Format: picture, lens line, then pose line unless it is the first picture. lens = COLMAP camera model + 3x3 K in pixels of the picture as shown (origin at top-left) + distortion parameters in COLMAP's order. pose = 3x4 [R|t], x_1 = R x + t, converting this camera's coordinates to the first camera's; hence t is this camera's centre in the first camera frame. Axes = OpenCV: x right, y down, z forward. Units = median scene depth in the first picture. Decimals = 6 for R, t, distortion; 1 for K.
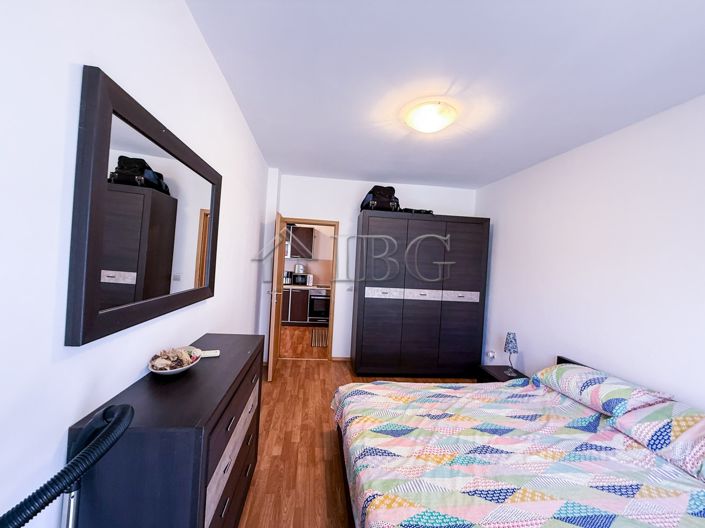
lens RADIAL K [[280.7, 0, 351.2], [0, 280.7, 264.3], [0, 0, 1]] dist [-0.000456, 0.000039]
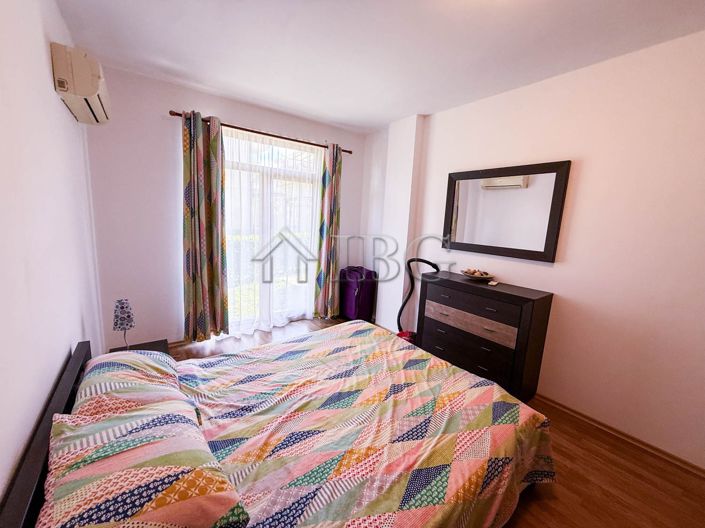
lens RADIAL K [[280.7, 0, 351.2], [0, 280.7, 264.3], [0, 0, 1]] dist [-0.000456, 0.000039]
pose [[-0.863148, -0.022671, -0.504442, 0.706526], [-0.108935, 0.983828, 0.142184, 0.033508], [0.493060, 0.177677, -0.851659, 1.279231]]
